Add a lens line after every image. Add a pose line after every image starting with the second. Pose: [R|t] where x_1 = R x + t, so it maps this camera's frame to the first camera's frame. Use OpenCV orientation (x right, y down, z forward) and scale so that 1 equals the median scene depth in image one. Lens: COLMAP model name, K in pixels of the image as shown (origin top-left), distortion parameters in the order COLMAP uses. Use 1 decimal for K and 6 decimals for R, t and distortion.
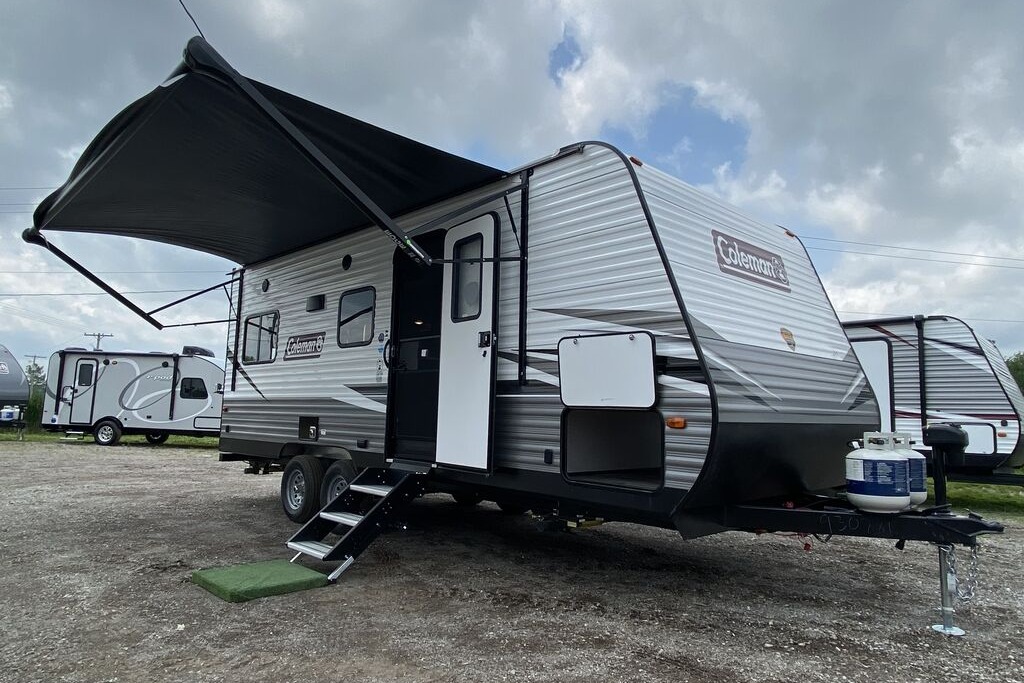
lens RADIAL K [[637.6, 0, 512.0], [0, 637.6, 341.5], [0, 0, 1]] dist [0.001805, 0.000838]
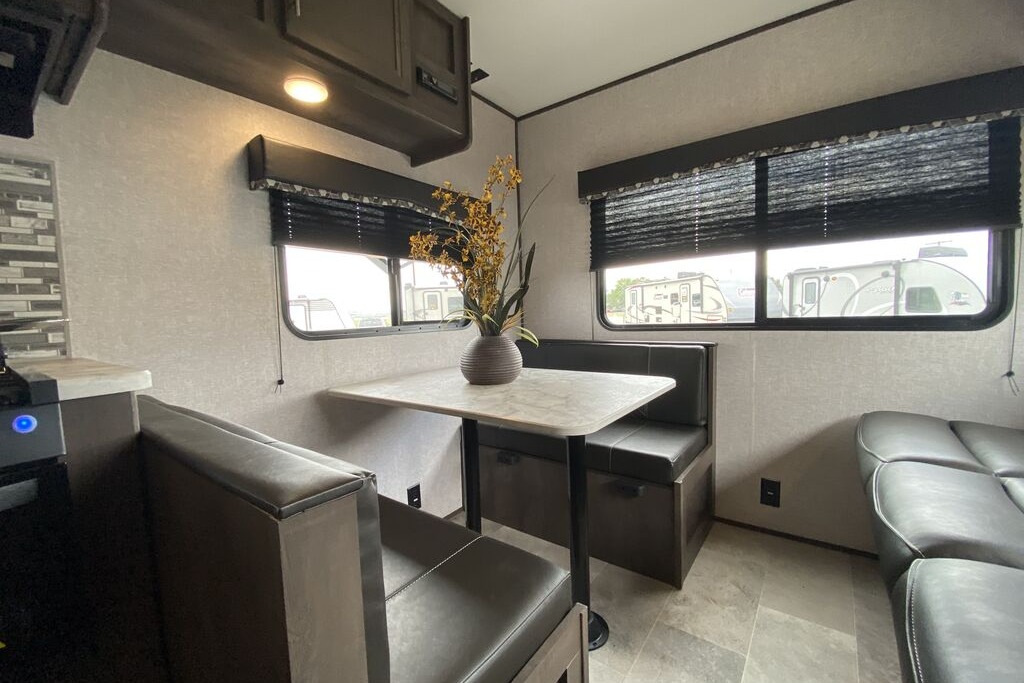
lens RADIAL K [[418.3, 0, 512.0], [0, 418.3, 341.5], [0, 0, 1]] dist [-0.000573, -0.009963]
pose [[0.160967, 0.035654, -0.986316, -0.062190], [0.143868, 0.987825, 0.059188, 0.019603], [0.976418, -0.151426, 0.153877, 0.399849]]
